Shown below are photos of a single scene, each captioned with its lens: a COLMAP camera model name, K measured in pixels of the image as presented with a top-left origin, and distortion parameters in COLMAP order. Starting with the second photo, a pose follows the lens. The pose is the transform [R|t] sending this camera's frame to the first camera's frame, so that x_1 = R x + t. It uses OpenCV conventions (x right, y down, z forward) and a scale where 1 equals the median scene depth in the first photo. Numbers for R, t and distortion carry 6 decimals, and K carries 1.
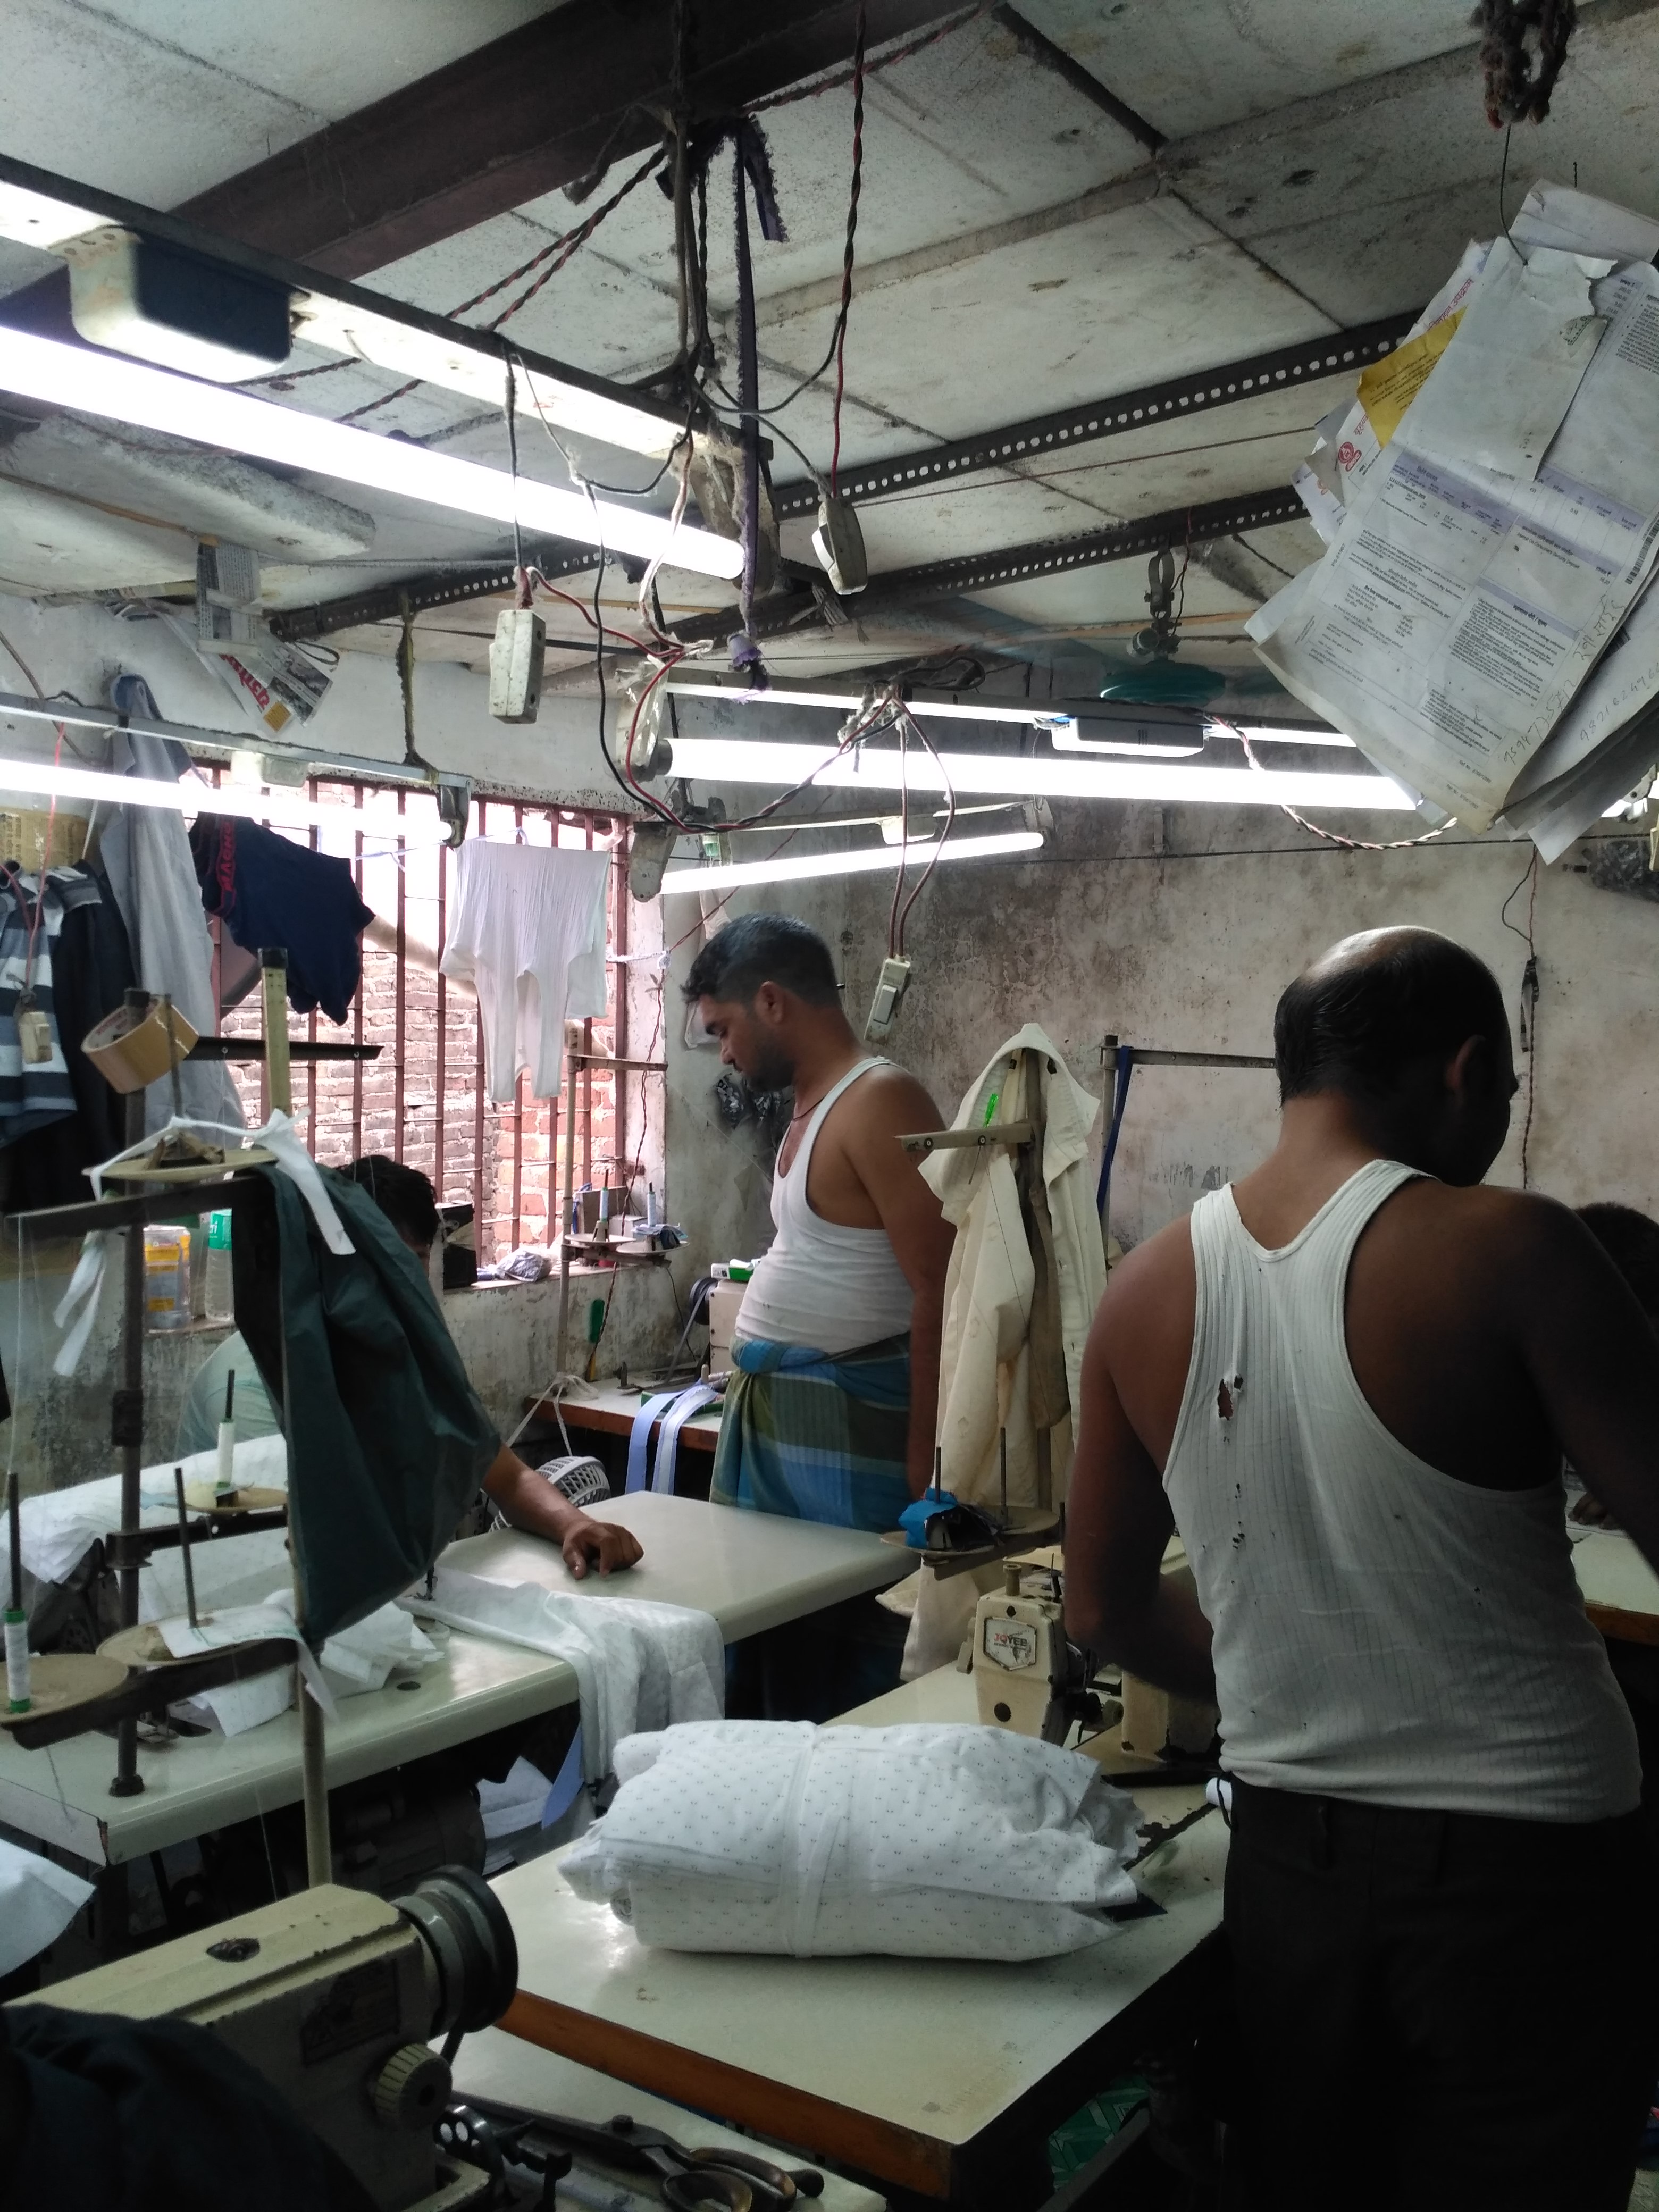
lens RADIAL K [[1974.2, 0, 829.5], [0, 1974.2, 1106.0], [0, 0, 1]] dist [0.138258, -0.236010]
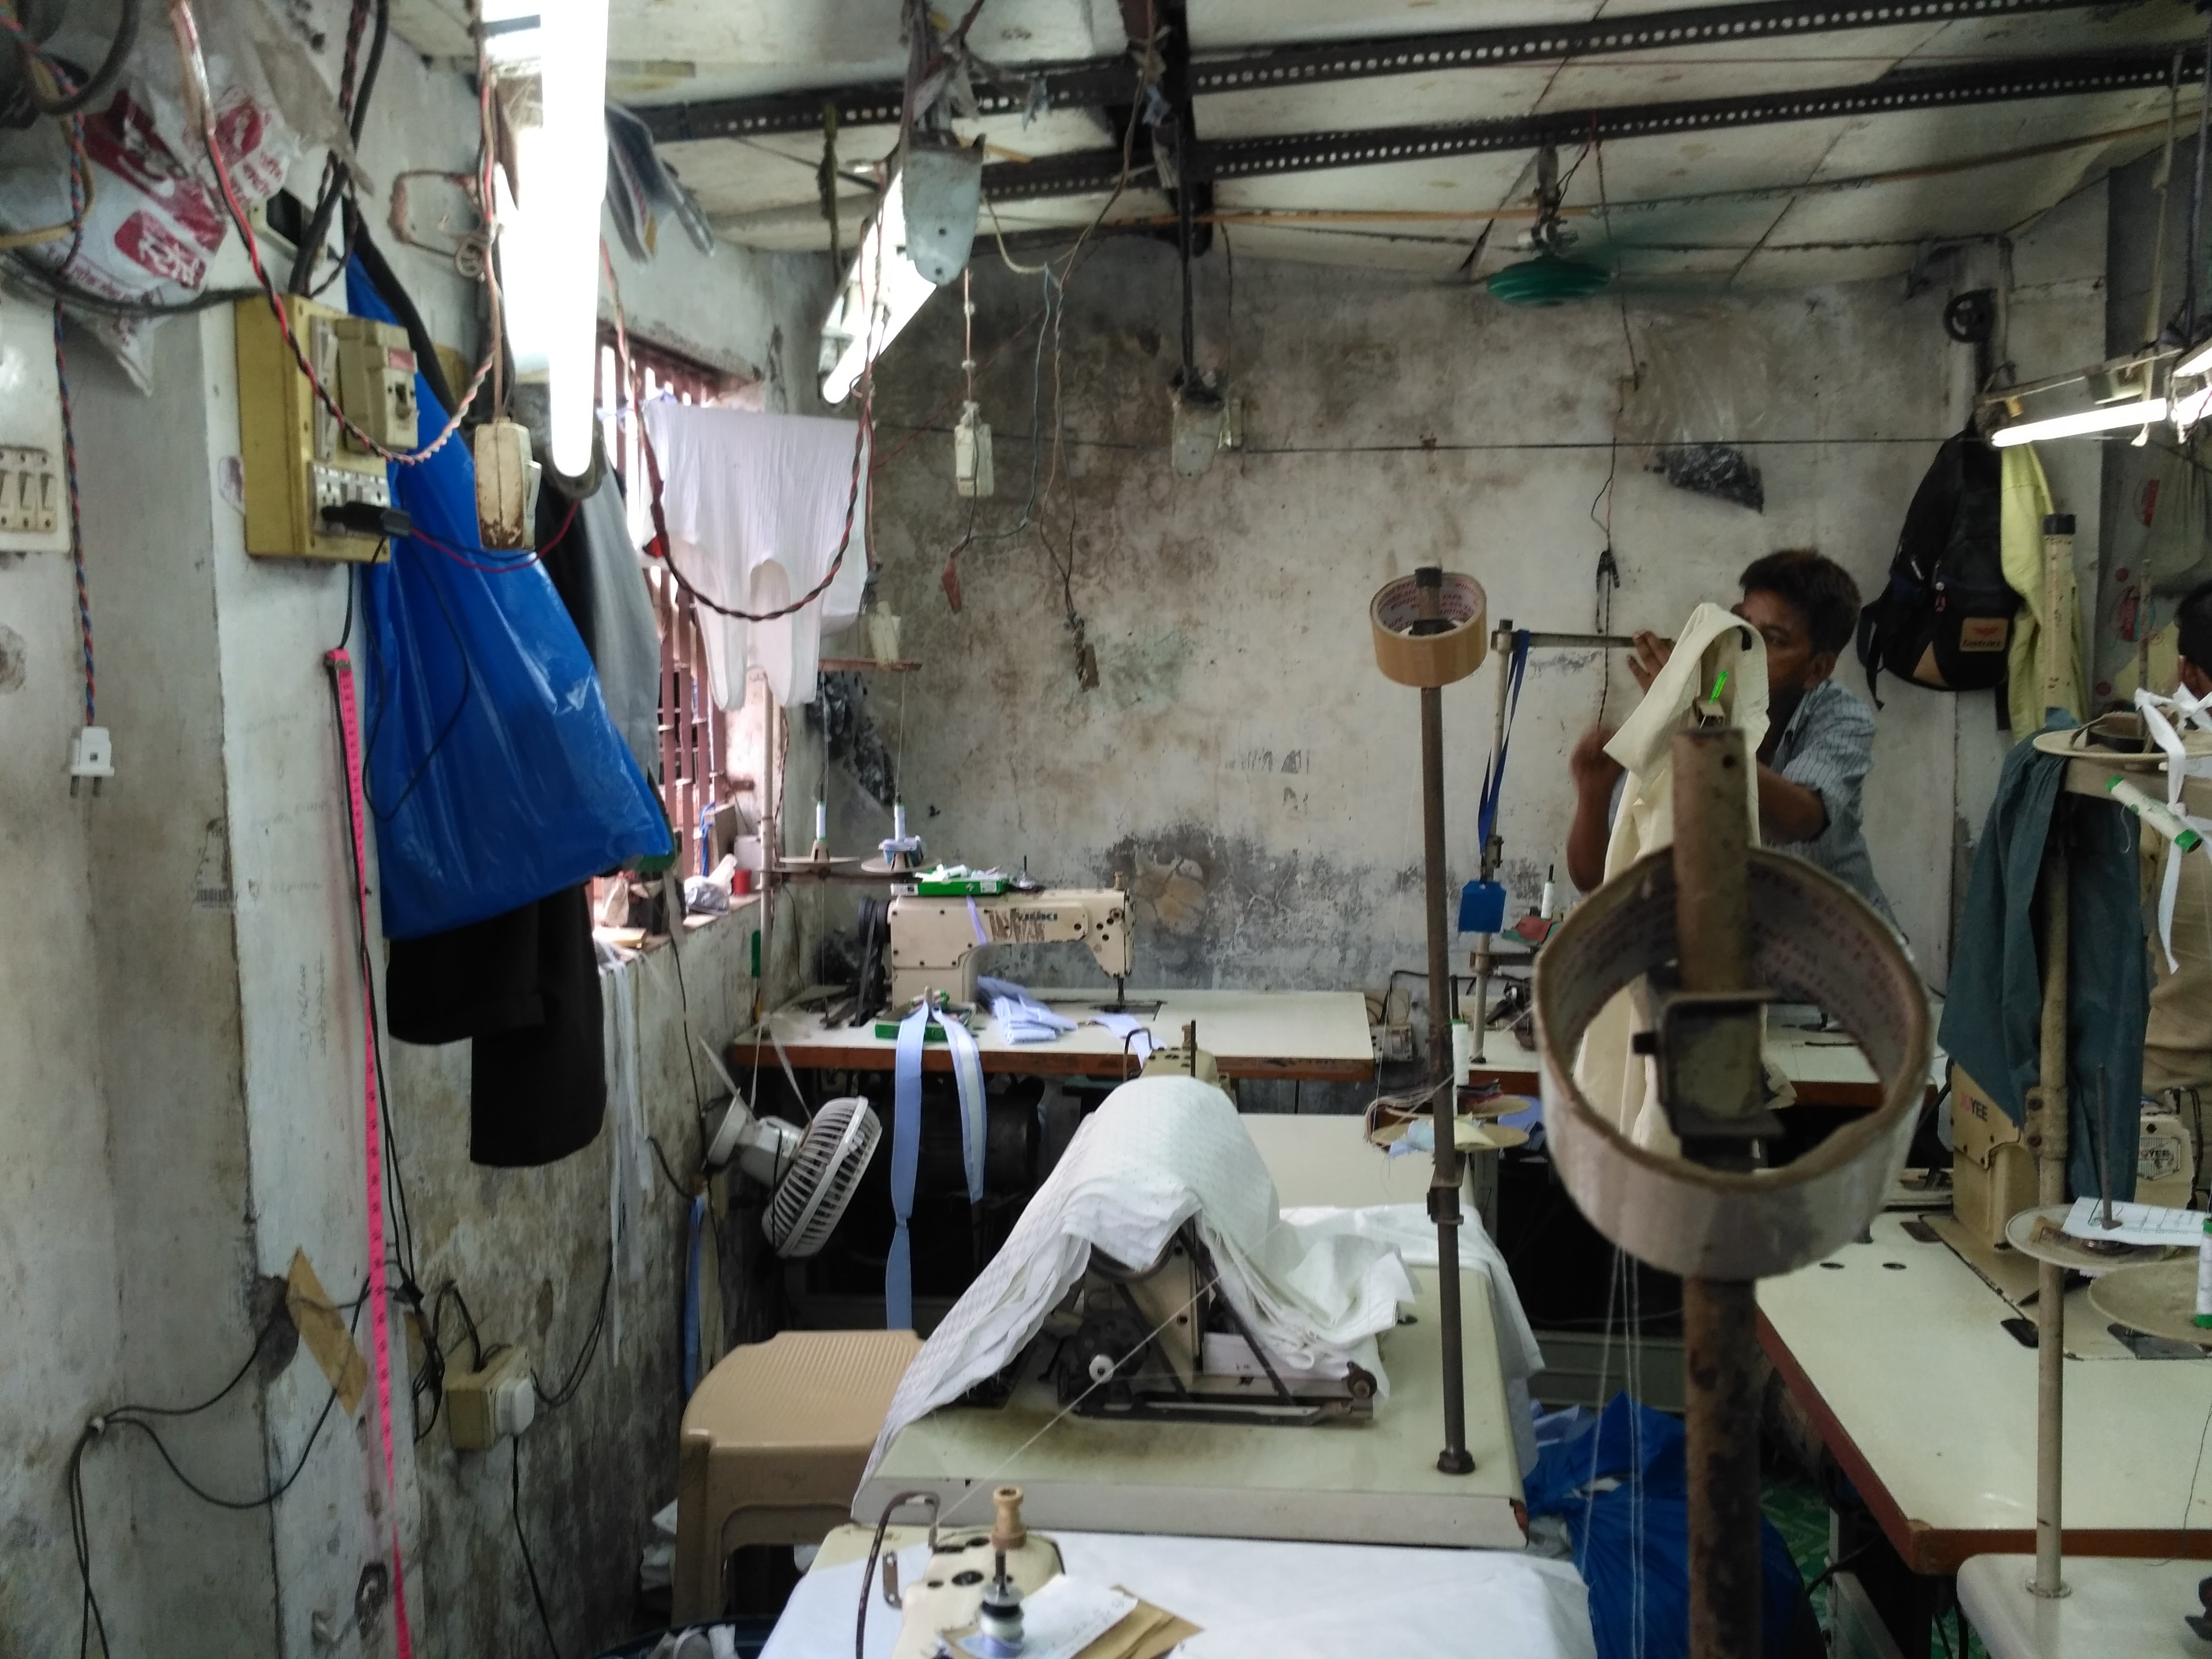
lens RADIAL K [[1974.2, 0, 1106.0], [0, 1974.2, 829.5], [0, 0, 1]] dist [0.138258, -0.236010]
pose [[0.864104, -0.066934, 0.498843, -0.407153], [0.036752, 0.996863, 0.070095, -0.004675], [-0.501970, -0.042235, 0.863853, 0.142005]]
